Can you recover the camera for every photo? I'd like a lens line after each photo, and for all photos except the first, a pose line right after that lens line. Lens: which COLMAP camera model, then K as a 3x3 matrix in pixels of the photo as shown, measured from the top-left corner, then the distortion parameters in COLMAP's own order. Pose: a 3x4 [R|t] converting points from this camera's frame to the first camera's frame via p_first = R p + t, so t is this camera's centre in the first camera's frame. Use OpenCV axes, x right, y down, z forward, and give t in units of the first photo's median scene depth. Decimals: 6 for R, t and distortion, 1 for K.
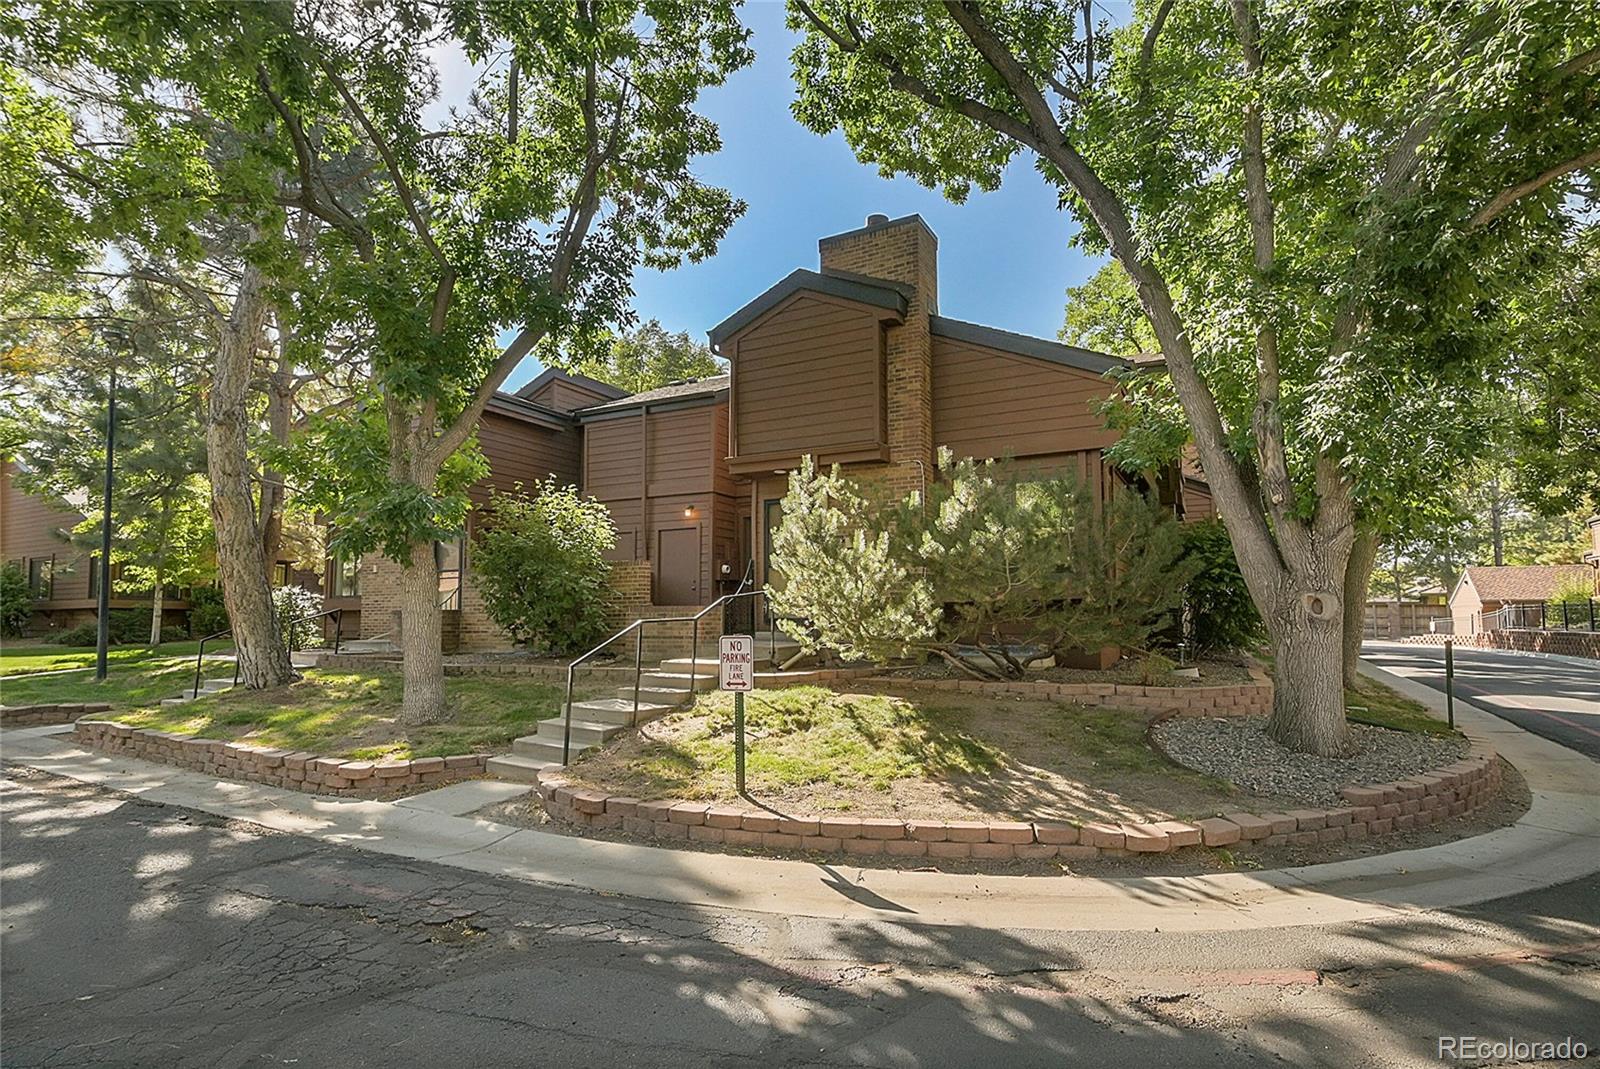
lens RADIAL K [[720.4, 0, 800.0], [0, 720.4, 534.5], [0, 0, 1]] dist [0.003025, 0.000147]
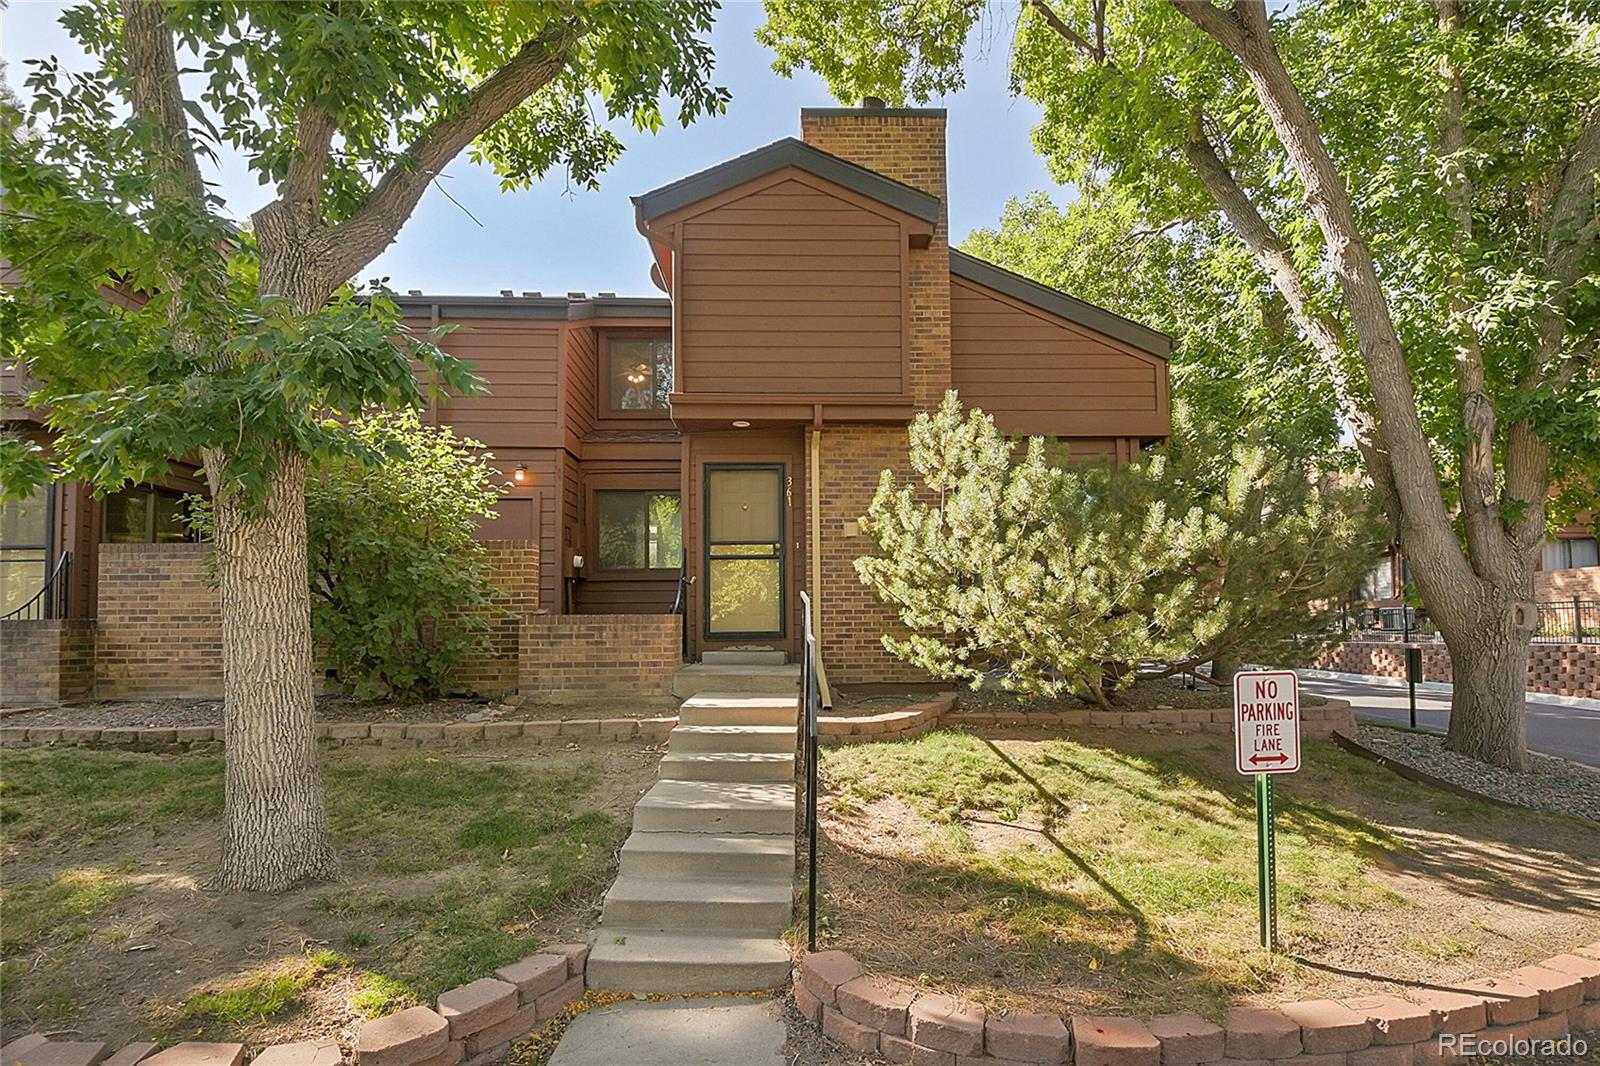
lens RADIAL K [[758.0, 0, 798.6], [0, 758.0, 569.4], [0, 0, 1]] dist [0.002192, -0.016204]
pose [[0.881337, 0.031002, 0.471470, -0.633097], [-0.049807, 0.998381, 0.027457, 0.061318], [-0.469856, -0.047681, 0.881455, 0.623478]]
